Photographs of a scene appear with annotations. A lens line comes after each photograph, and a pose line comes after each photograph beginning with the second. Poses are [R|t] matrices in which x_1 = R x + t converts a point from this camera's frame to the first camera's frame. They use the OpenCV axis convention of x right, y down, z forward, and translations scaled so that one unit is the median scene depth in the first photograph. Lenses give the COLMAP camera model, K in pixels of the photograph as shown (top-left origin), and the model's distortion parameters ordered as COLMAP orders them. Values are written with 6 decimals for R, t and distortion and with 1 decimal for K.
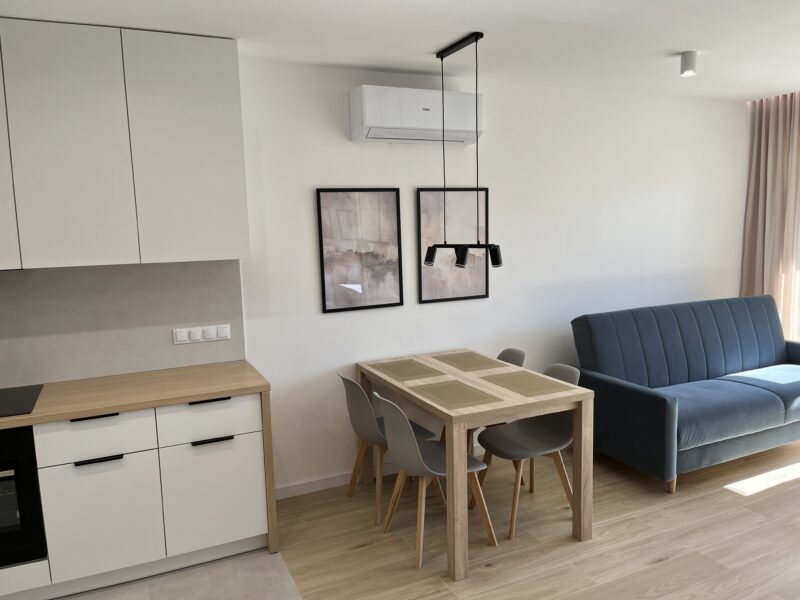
lens RADIAL K [[613.1, 0, 400.0], [0, 613.1, 300.0], [0, 0, 1]] dist [0.041732, -0.003397]
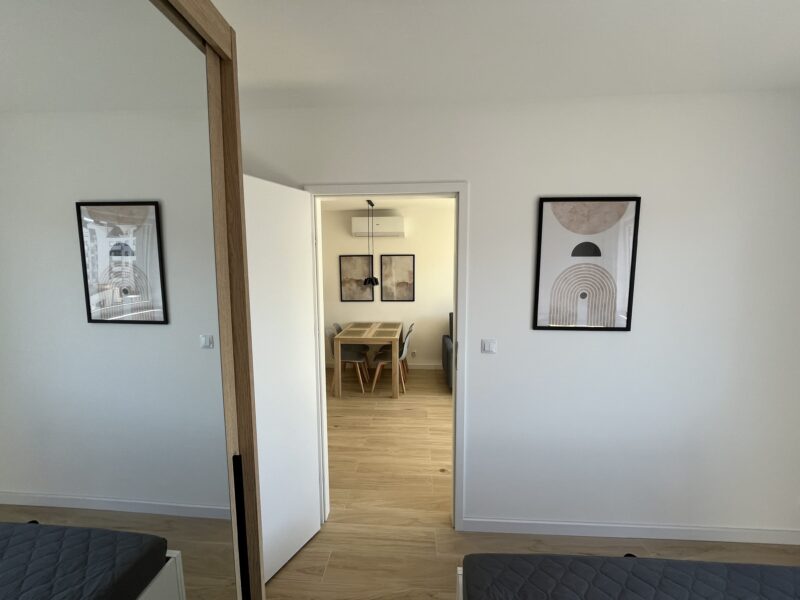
lens RADIAL K [[321.0, 0, 400.0], [0, 321.0, 300.0], [0, 0, 1]] dist [-0.000892, -0.000193]
pose [[0.875947, 0.065439, -0.477949, 0.788198], [-0.081505, 0.996589, -0.012928, 0.012346], [0.475473, 0.050279, 0.878292, -0.109964]]
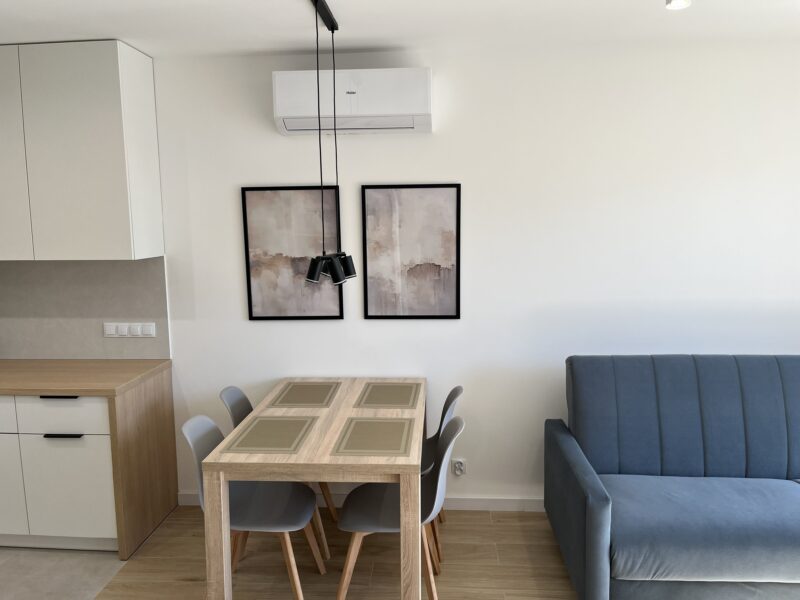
lens RADIAL K [[607.0, 0, 399.8], [0, 607.0, 292.6], [0, 0, 1]] dist [0.051262, -0.069247]
pose [[0.871259, 0.073391, -0.485305, 0.536607], [-0.072259, 0.997163, 0.021072, -0.058027], [0.485475, 0.016708, 0.874091, 0.305061]]
